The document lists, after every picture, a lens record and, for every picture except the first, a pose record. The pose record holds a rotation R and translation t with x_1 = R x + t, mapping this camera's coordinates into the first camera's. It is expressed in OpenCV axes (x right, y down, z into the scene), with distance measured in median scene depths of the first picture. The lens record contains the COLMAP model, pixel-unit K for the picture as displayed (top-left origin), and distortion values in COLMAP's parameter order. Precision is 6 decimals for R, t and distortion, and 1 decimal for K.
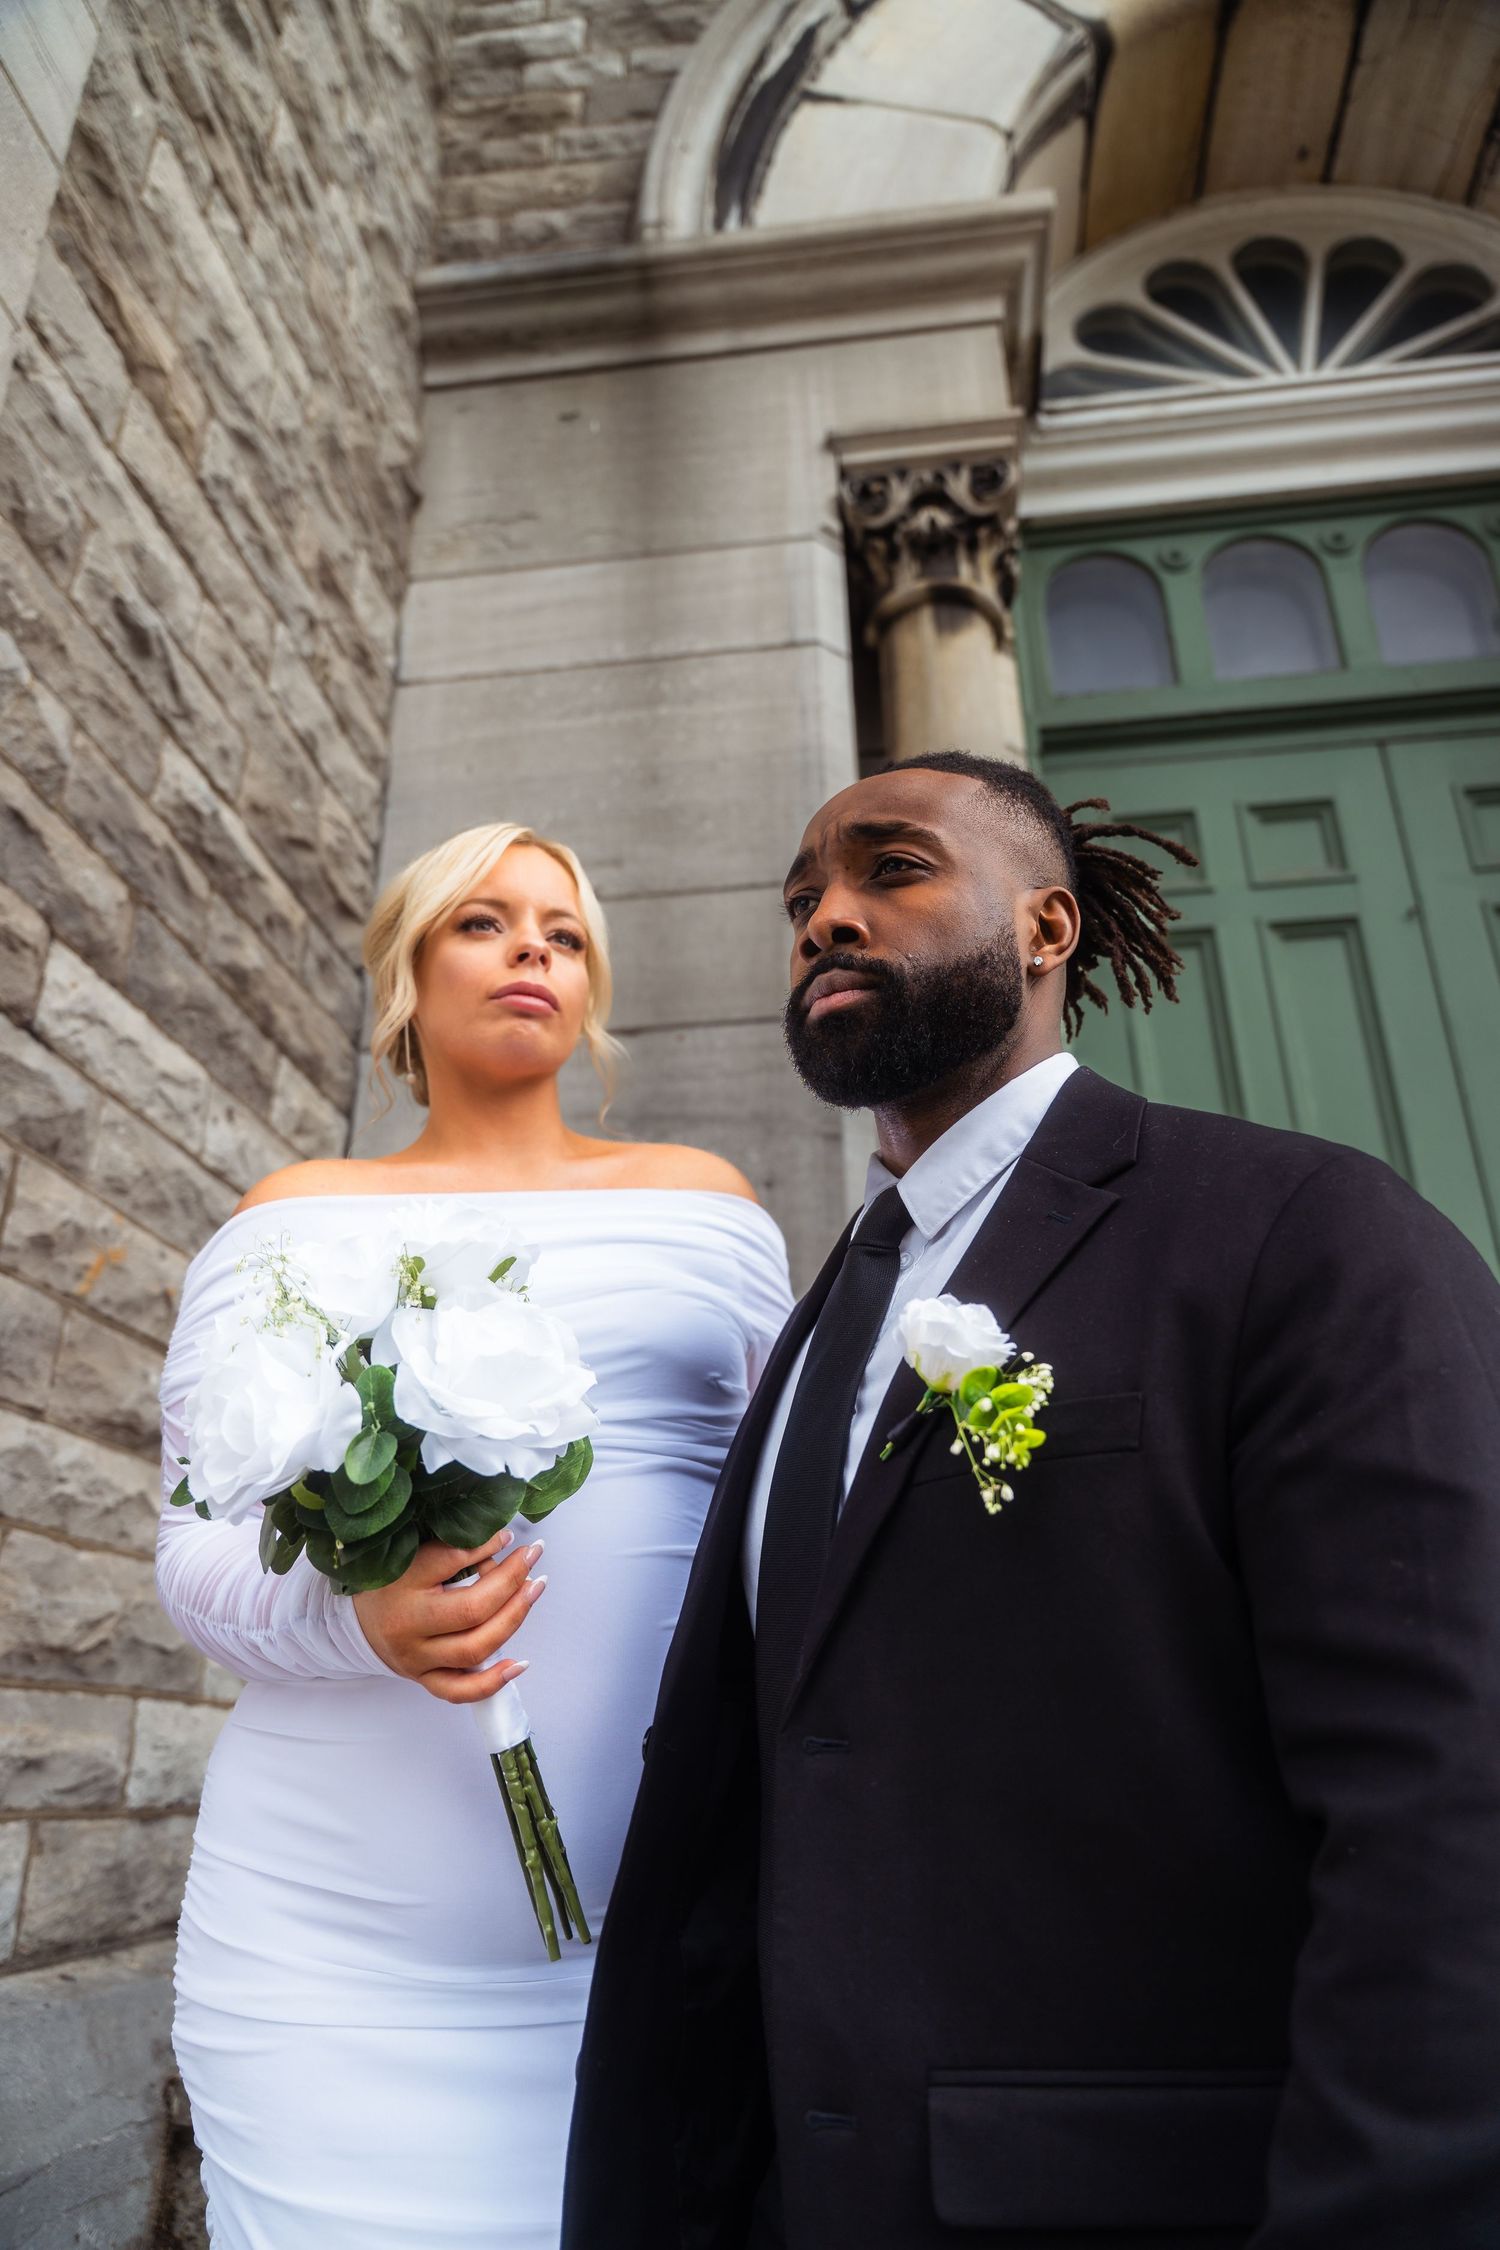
lens RADIAL K [[1471.2, 0, 753.8], [0, 1471.2, 1122.7], [0, 0, 1]] dist [0.003235, -0.012811]
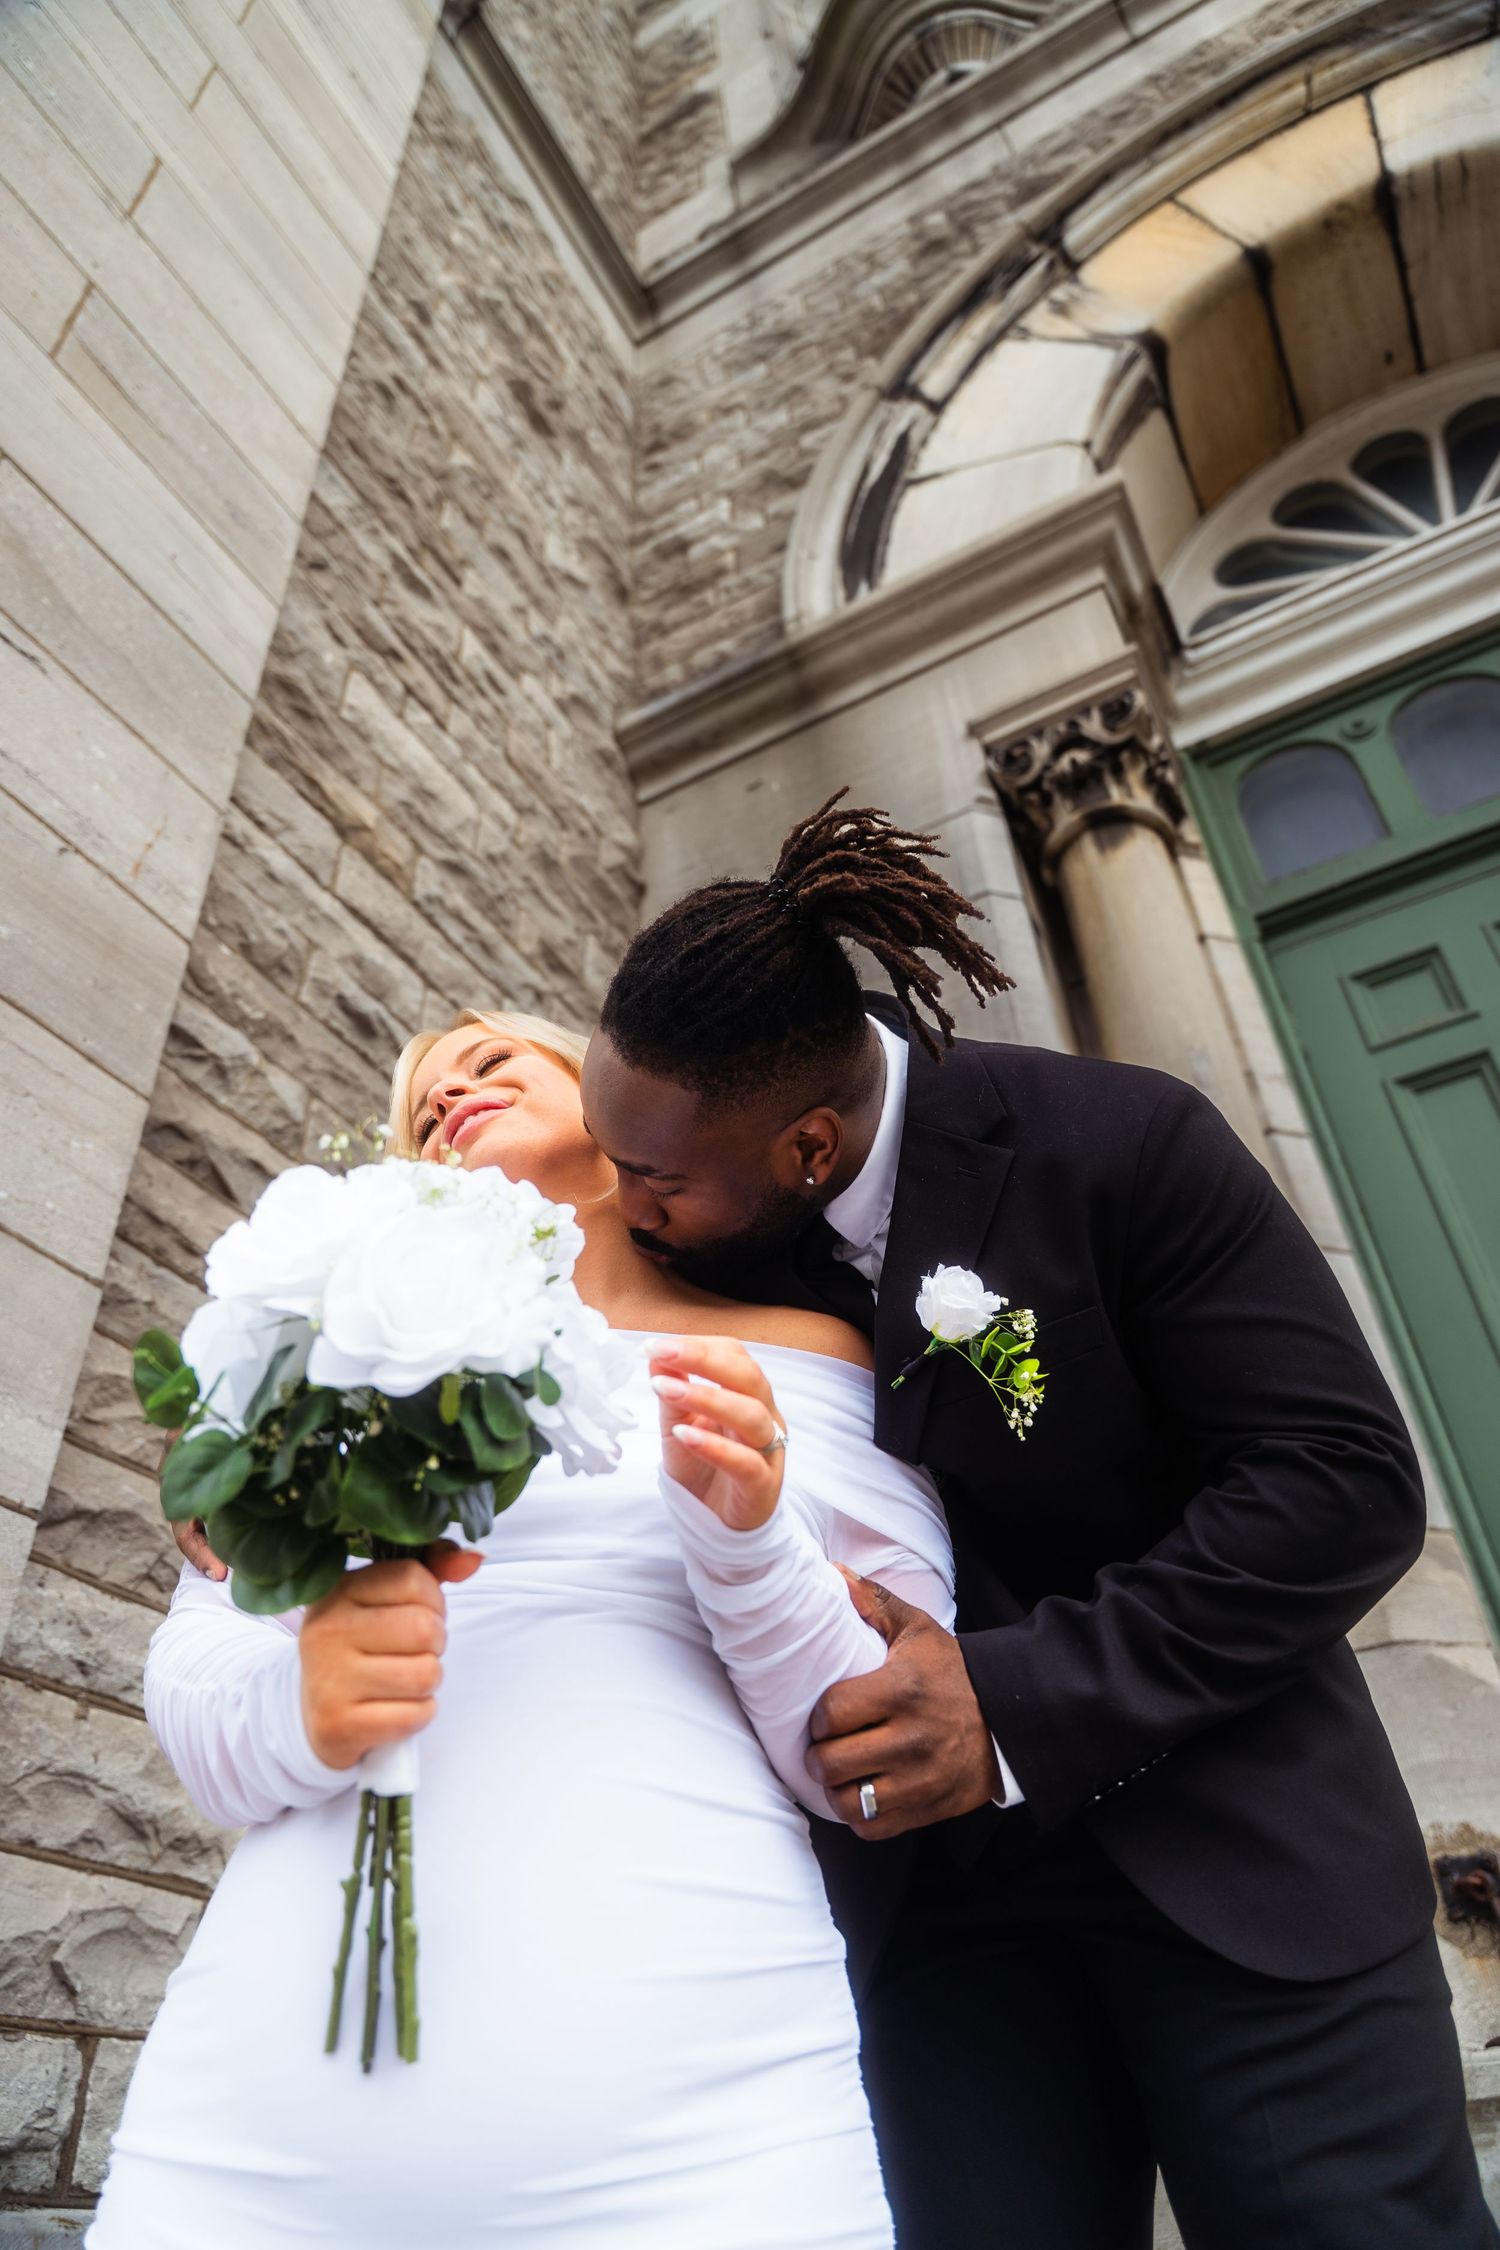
lens RADIAL K [[1471.2, 0, 750.6], [0, 1471.2, 1121.6], [0, 0, 1]] dist [0.003235, -0.012811]
pose [[0.930189, -0.253537, -0.265456, 0.125832], [0.178193, 0.944111, -0.277311, 0.098005], [0.320928, 0.210649, 0.923381, -0.009614]]
